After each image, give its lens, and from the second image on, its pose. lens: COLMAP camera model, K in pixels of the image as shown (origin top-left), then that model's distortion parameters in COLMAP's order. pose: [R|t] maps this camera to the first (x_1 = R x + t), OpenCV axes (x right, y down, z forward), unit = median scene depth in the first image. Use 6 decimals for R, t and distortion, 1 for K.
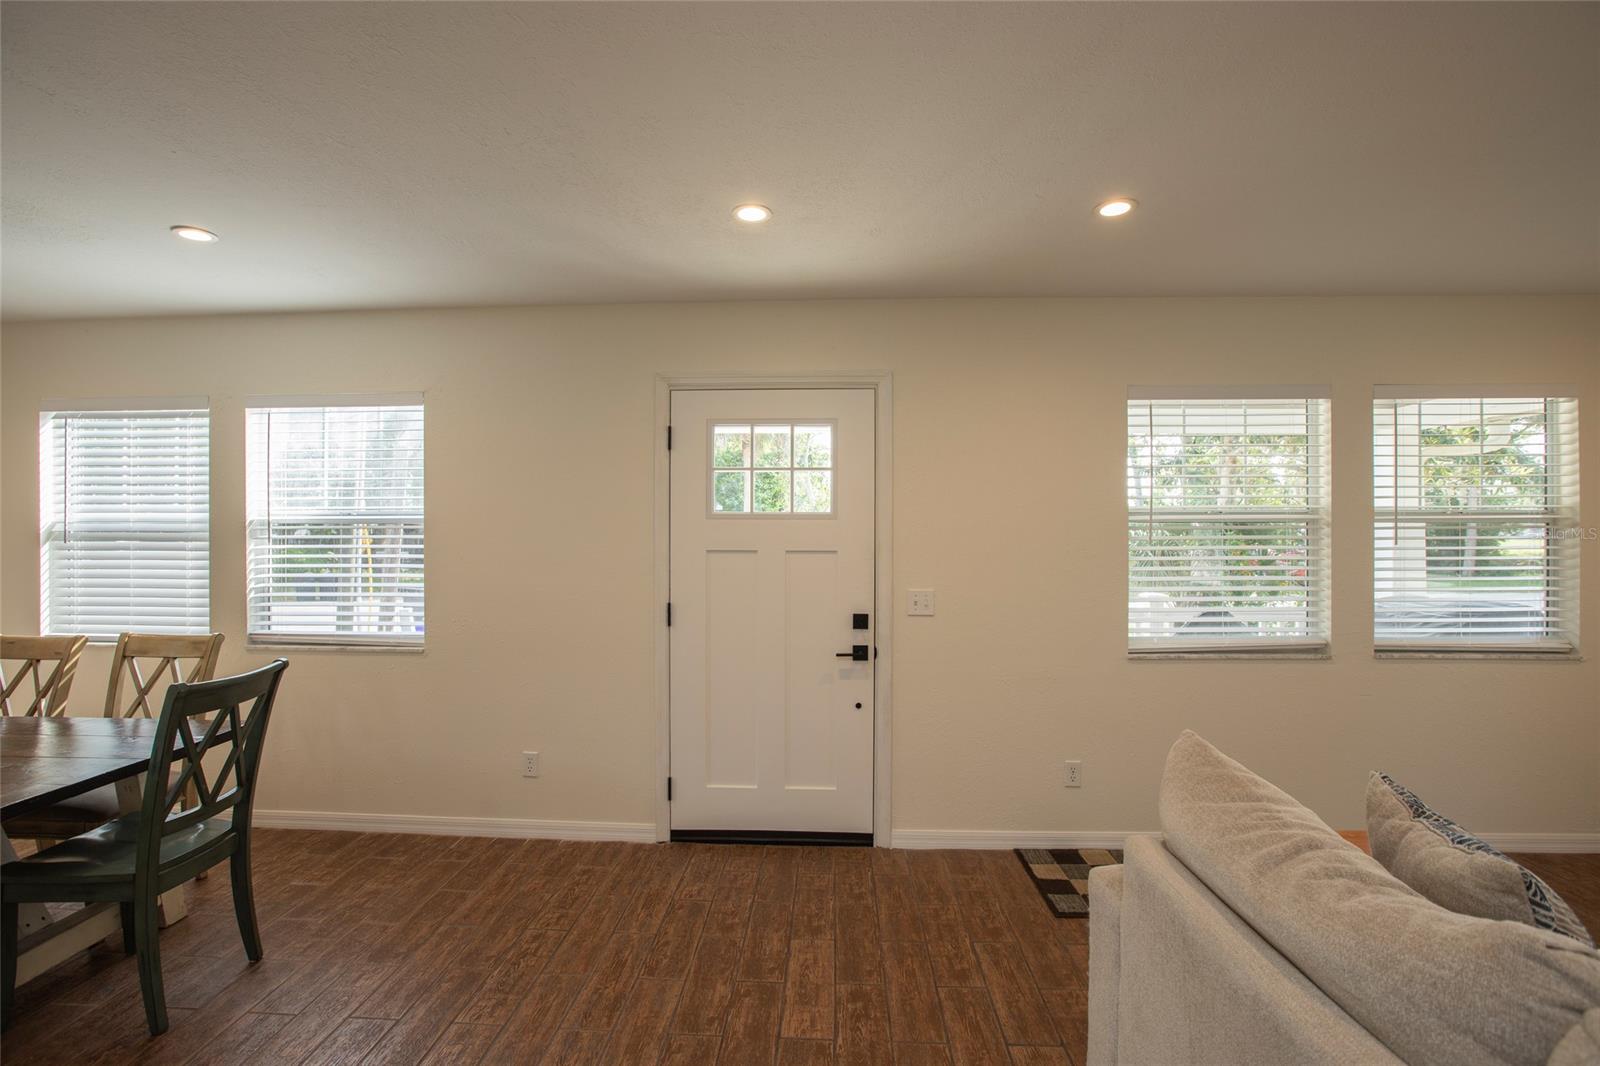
lens RADIAL K [[732.9, 0, 868.6], [0, 732.9, 536.0], [0, 0, 1]] dist [-0.019965, 0.004486]
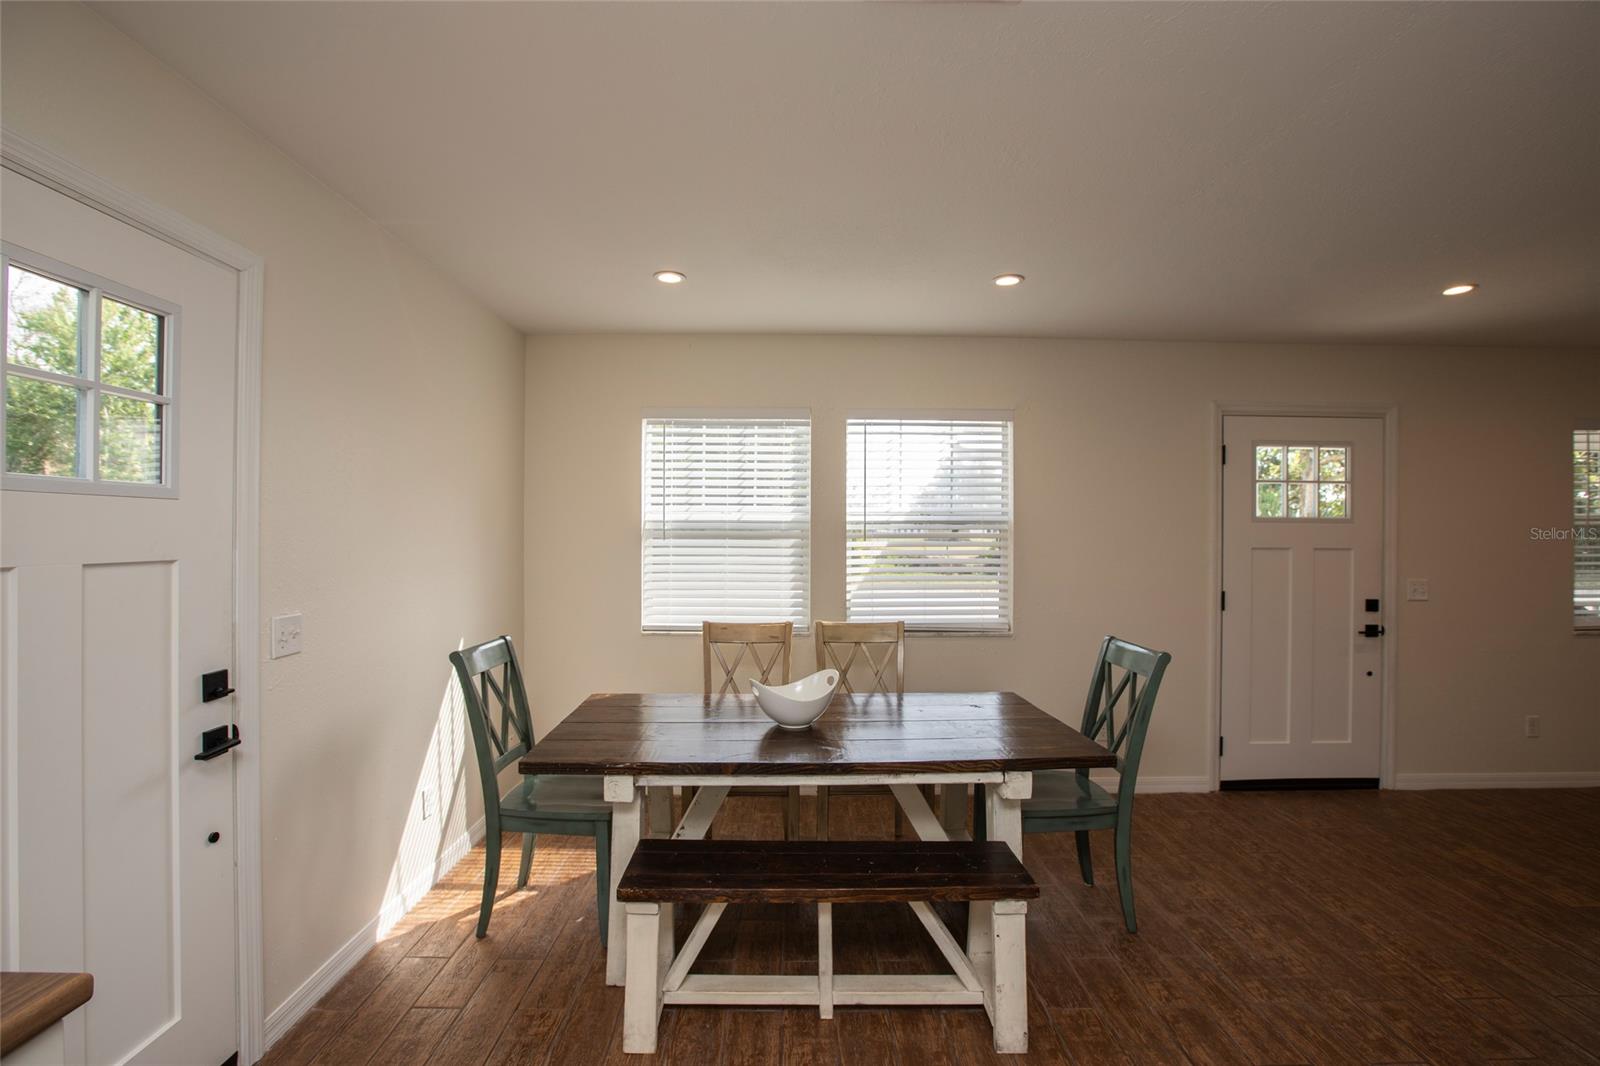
lens RADIAL K [[732.9, 0, 786.9], [0, 732.9, 529.5], [0, 0, 1]] dist [-0.019965, 0.004486]
pose [[0.995944, 0.006954, 0.089707, -1.089401], [-0.005020, 0.999751, -0.021759, 0.019515], [-0.089836, 0.021221, 0.995730, -0.131107]]
